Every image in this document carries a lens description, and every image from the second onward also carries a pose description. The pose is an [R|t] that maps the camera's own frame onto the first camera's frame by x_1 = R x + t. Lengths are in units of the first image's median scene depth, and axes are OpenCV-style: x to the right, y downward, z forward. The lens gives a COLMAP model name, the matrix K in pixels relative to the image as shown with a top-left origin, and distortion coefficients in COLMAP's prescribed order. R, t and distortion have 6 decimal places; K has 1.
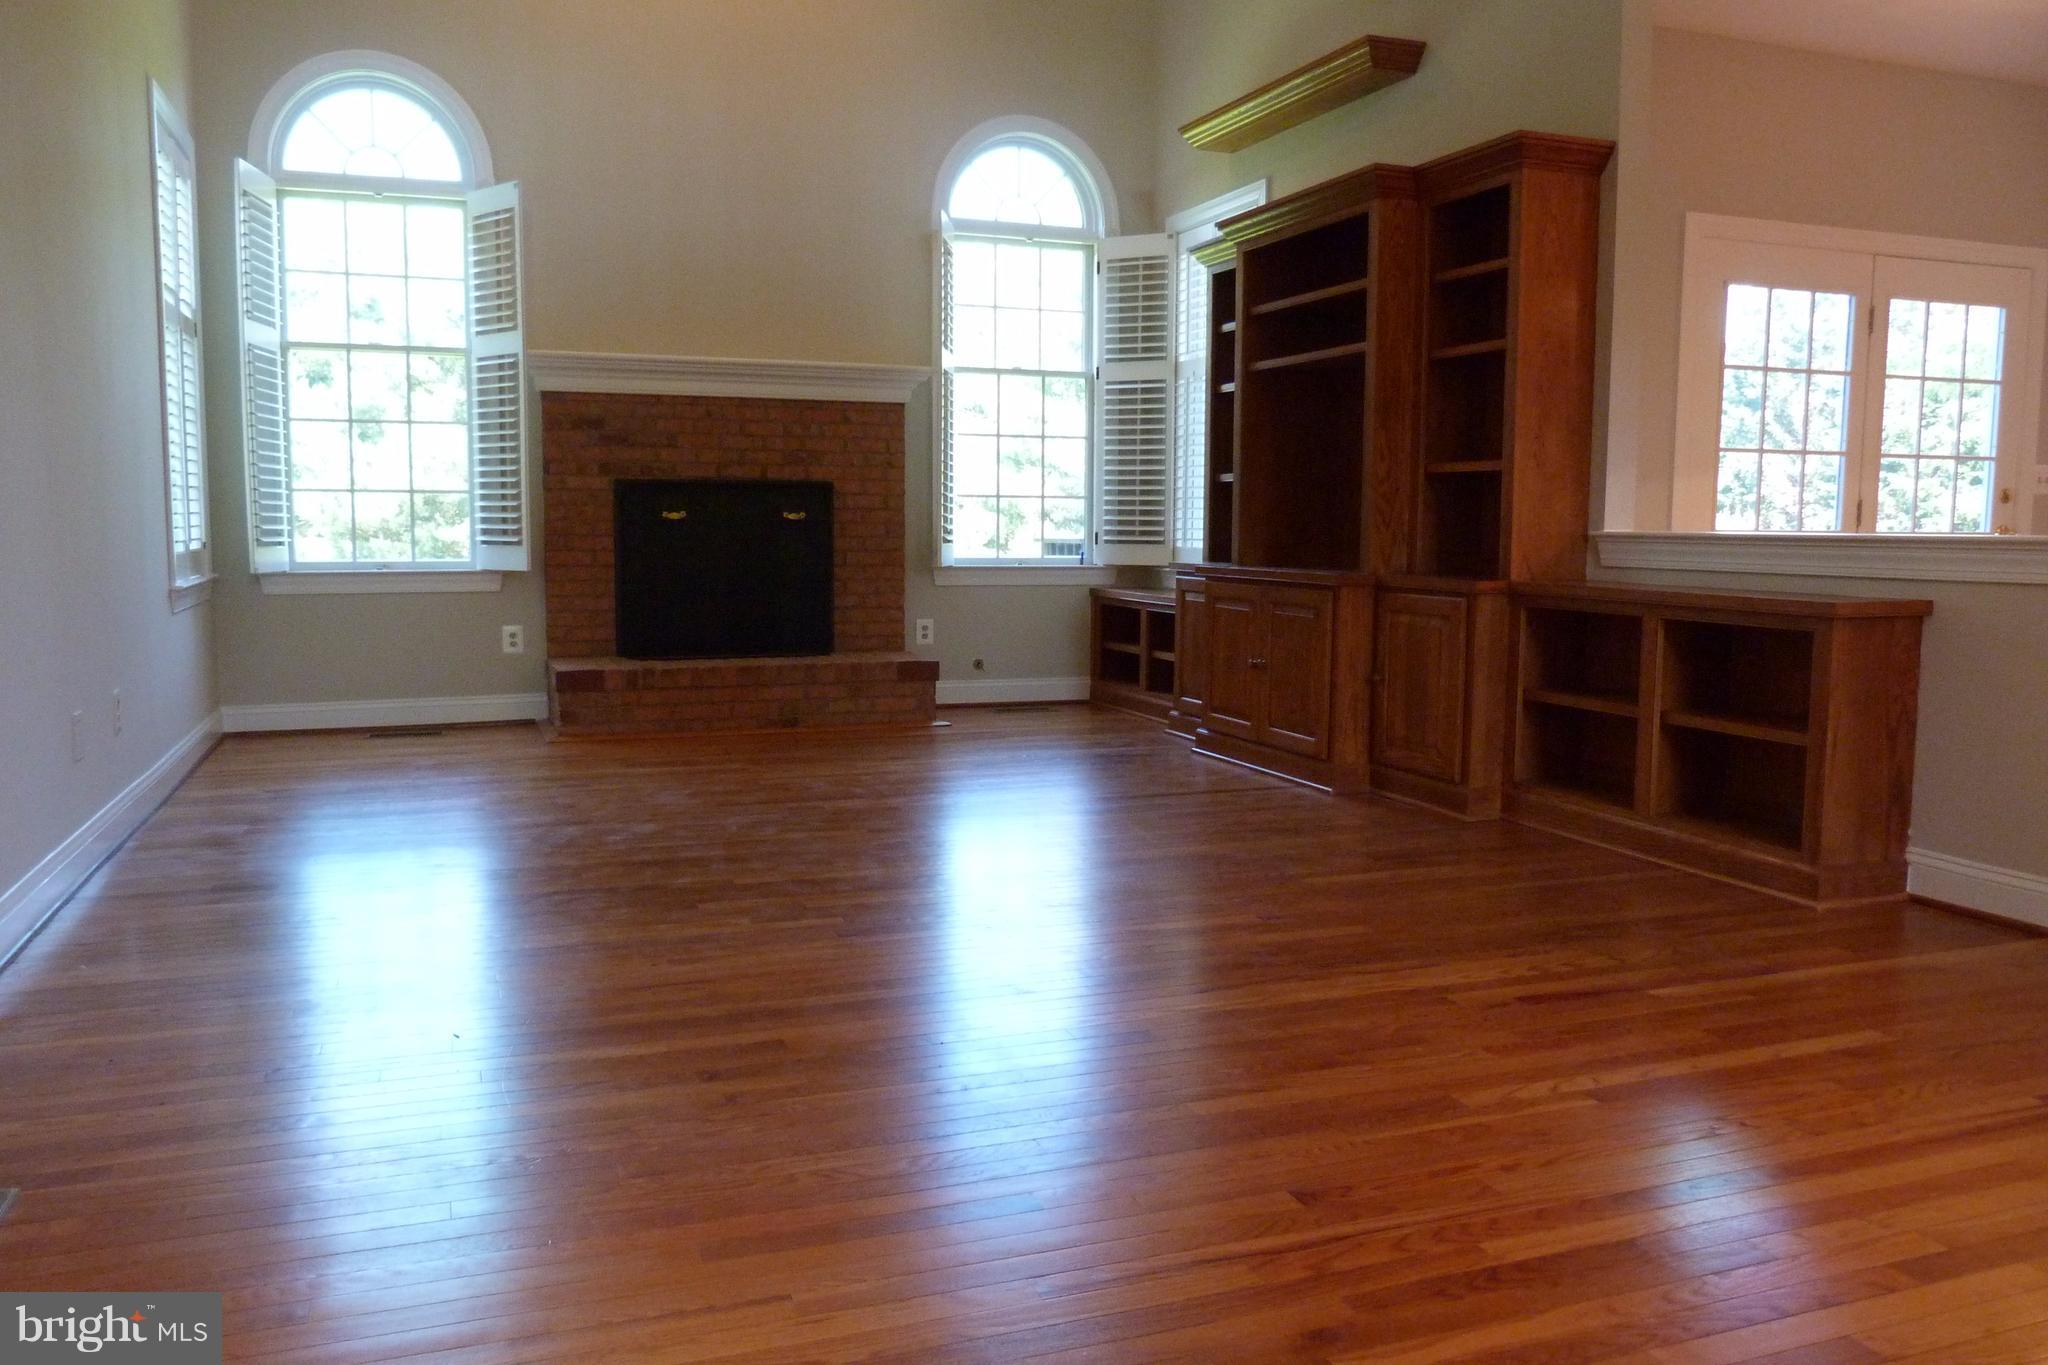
lens RADIAL K [[1545.9, 0, 1010.3], [0, 1545.9, 663.6], [0, 0, 1]] dist [-0.027522, 0.008604]
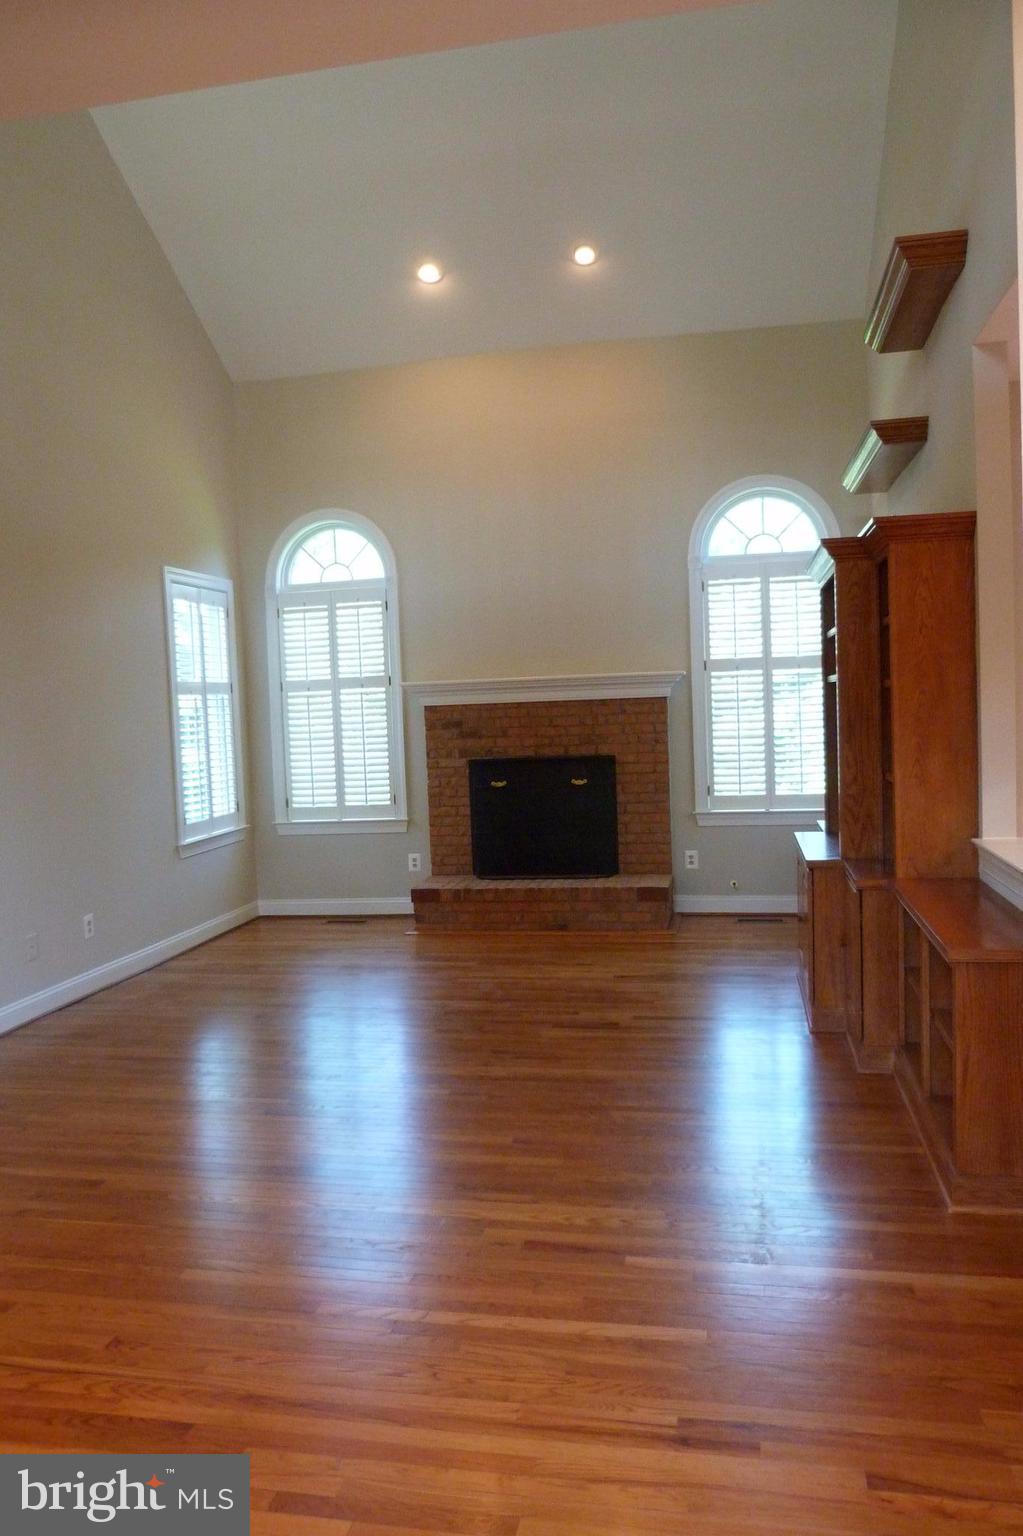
lens RADIAL K [[1159.4, 0, 503.8], [0, 1159.4, 767.9], [0, 0, 1]] dist [-0.027522, 0.008604]
pose [[0.846609, -0.009638, -0.532128, 0.385752], [-0.005184, 0.999639, -0.026354, -0.081027], [0.532190, 0.025070, 0.846254, 0.041941]]
